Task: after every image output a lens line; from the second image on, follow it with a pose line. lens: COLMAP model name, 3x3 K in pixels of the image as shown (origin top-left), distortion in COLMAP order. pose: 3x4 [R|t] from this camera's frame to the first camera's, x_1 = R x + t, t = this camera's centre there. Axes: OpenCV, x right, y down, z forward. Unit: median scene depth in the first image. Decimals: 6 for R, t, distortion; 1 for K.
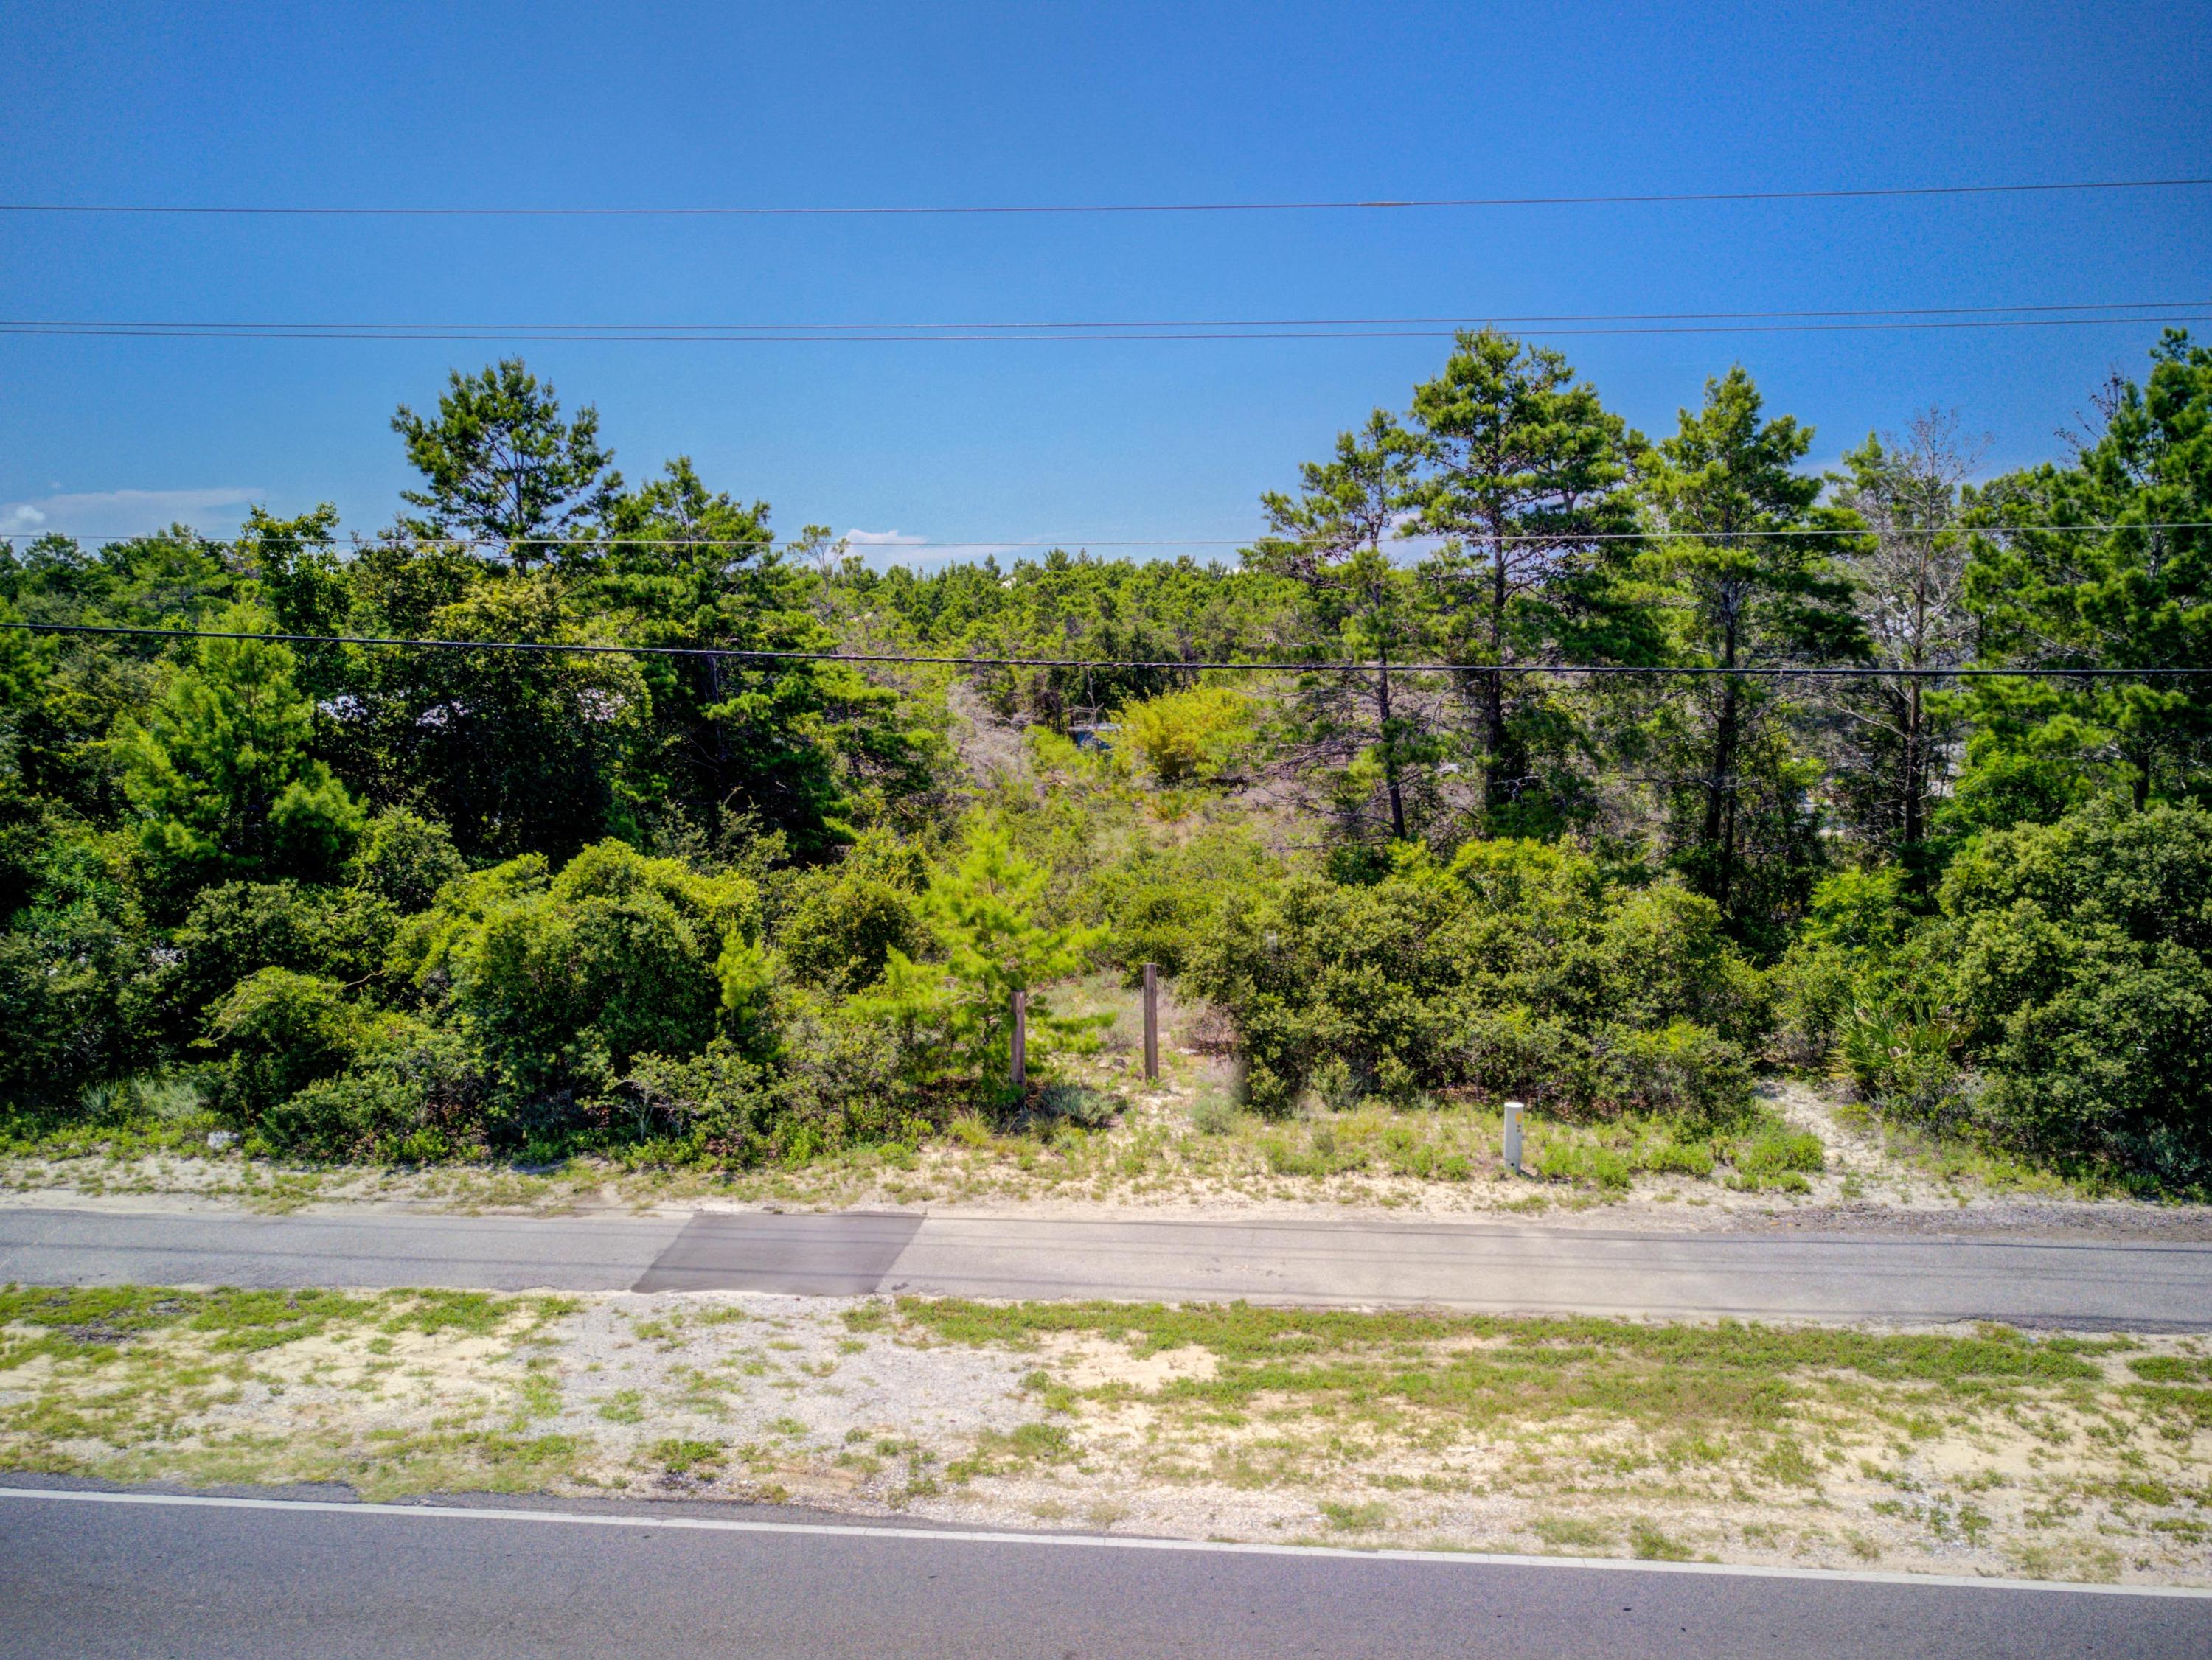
lens RADIAL K [[1717.8, 0, 1106.0], [0, 1717.8, 830.0], [0, 0, 1]] dist [0.003528, 0.001664]
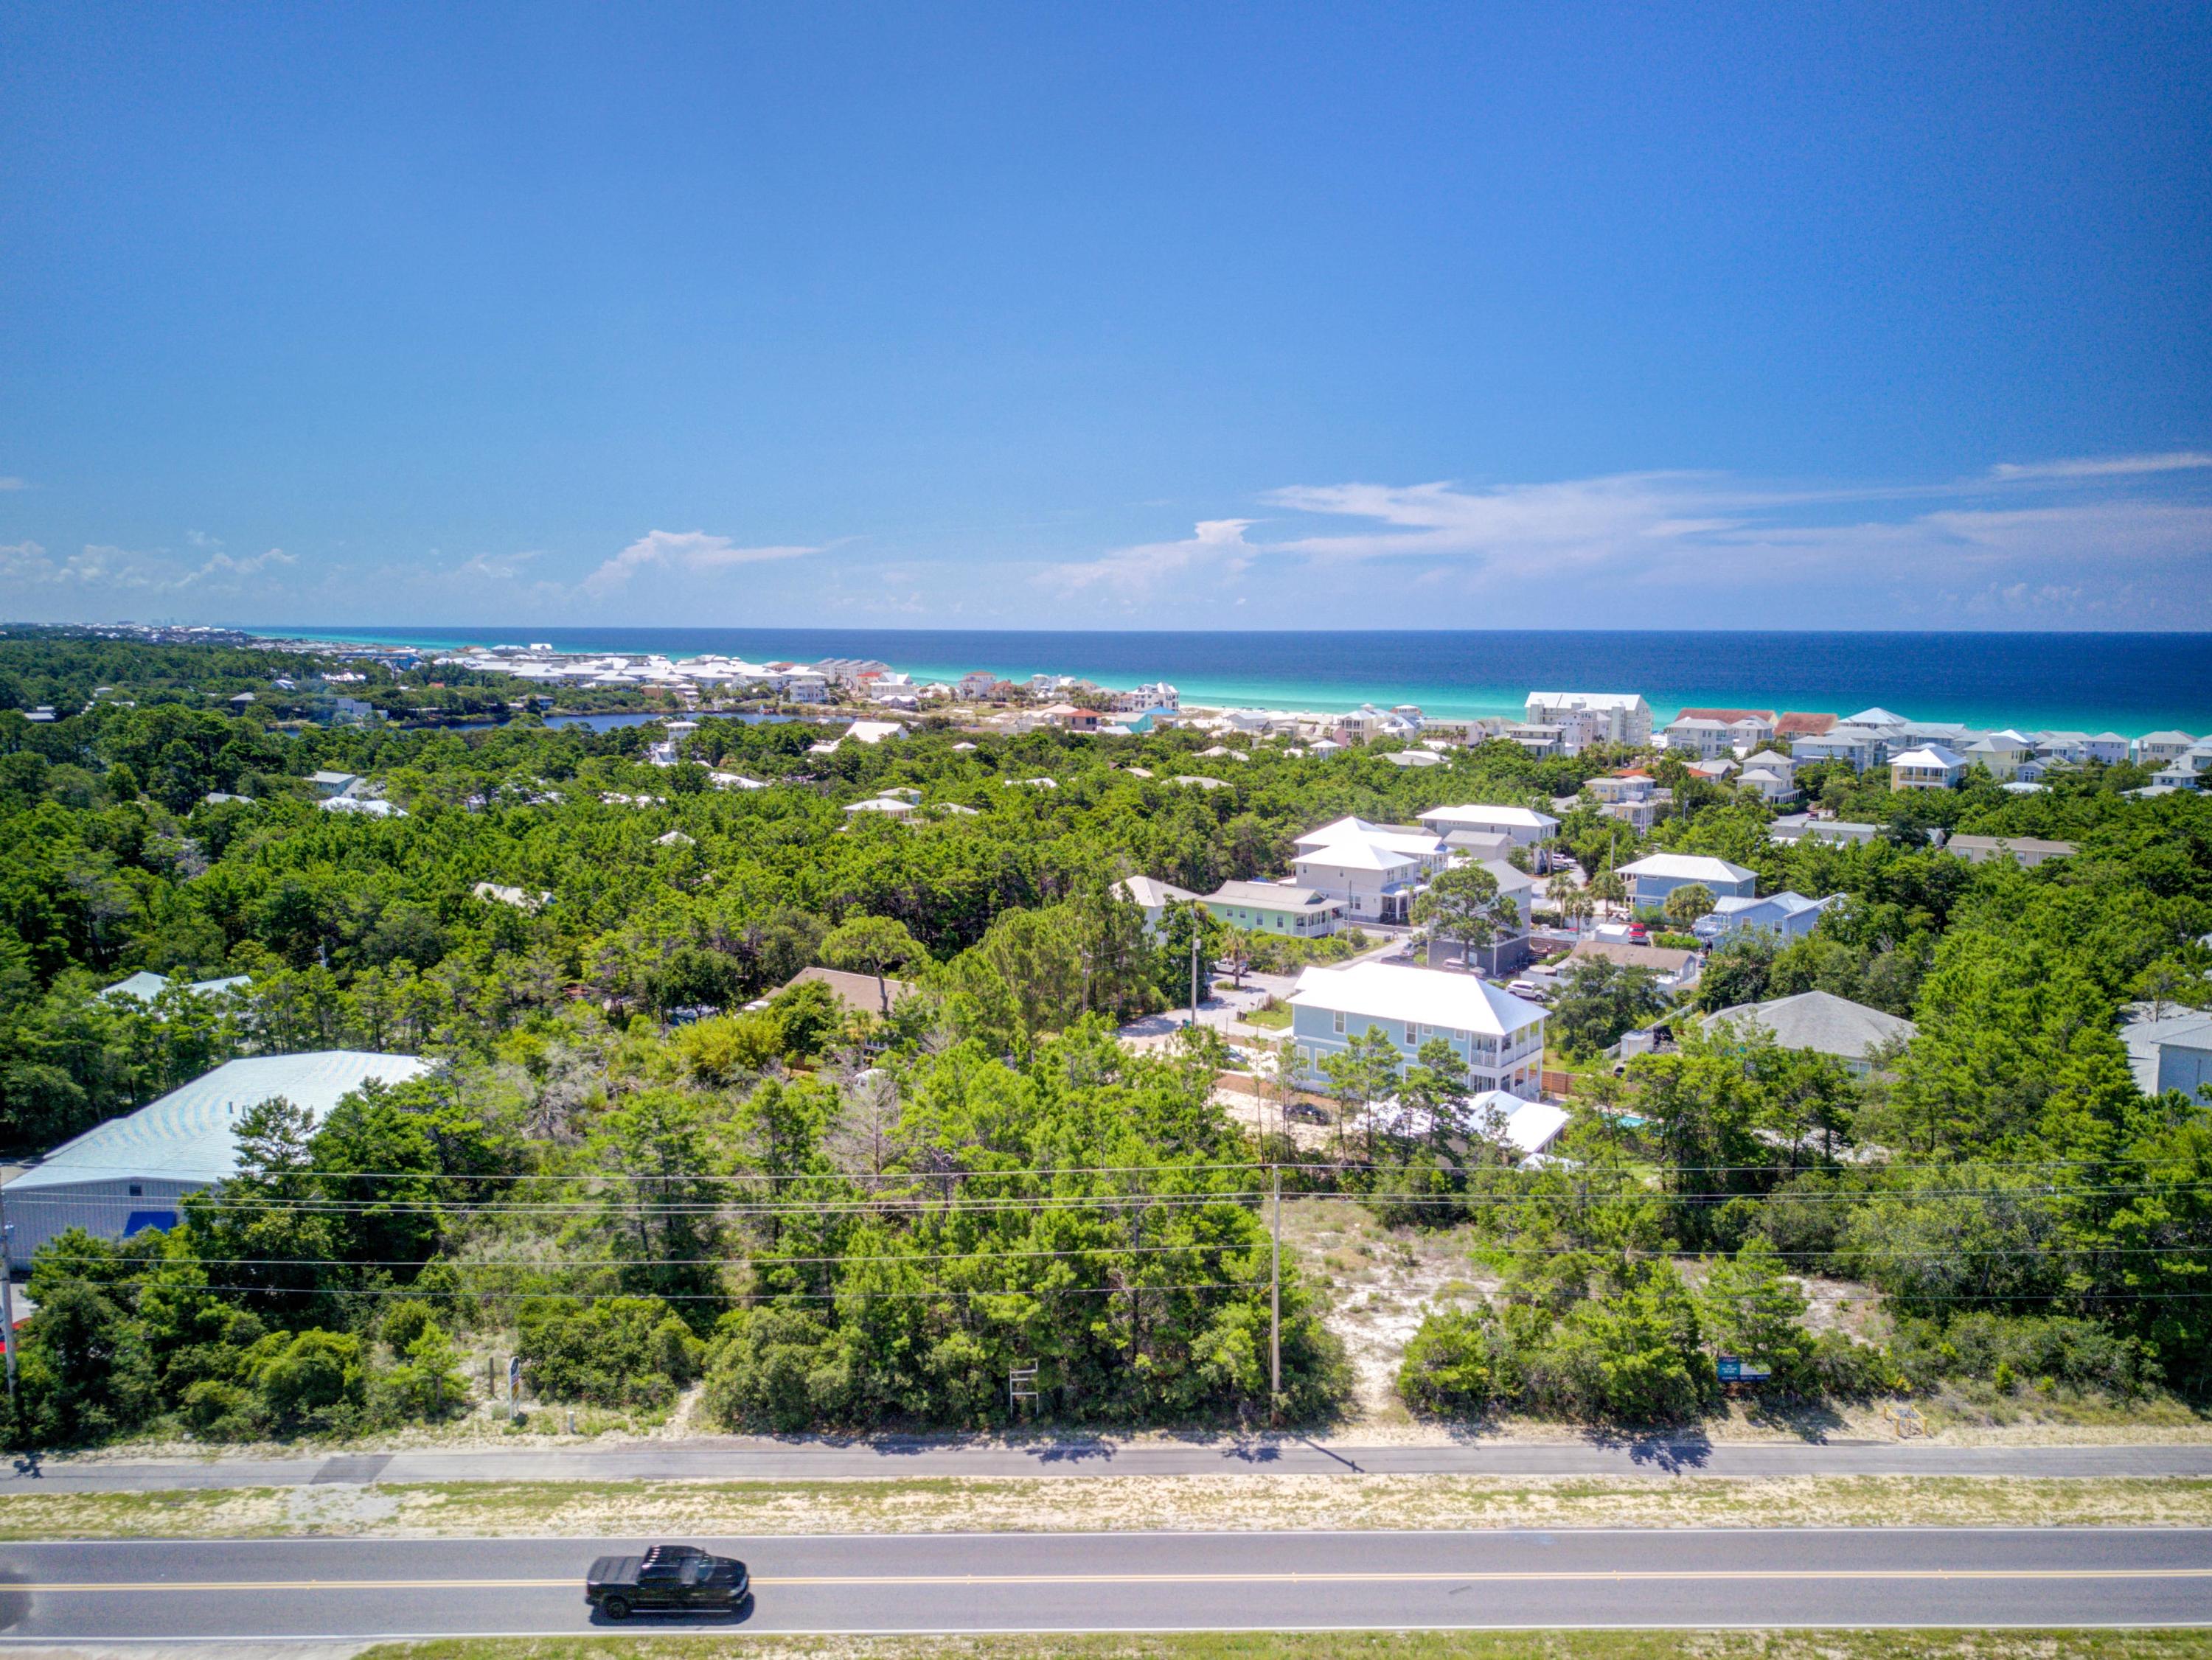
lens RADIAL K [[1713.4, 0, 1106.0], [0, 1713.4, 830.0], [0, 0, 1]] dist [0.006436, 0.001110]
pose [[0.993643, -0.005906, 0.112425, 0.953877], [0.006231, 0.999977, -0.002532, -1.043891], [-0.112407, 0.003217, 0.993657, -2.697948]]
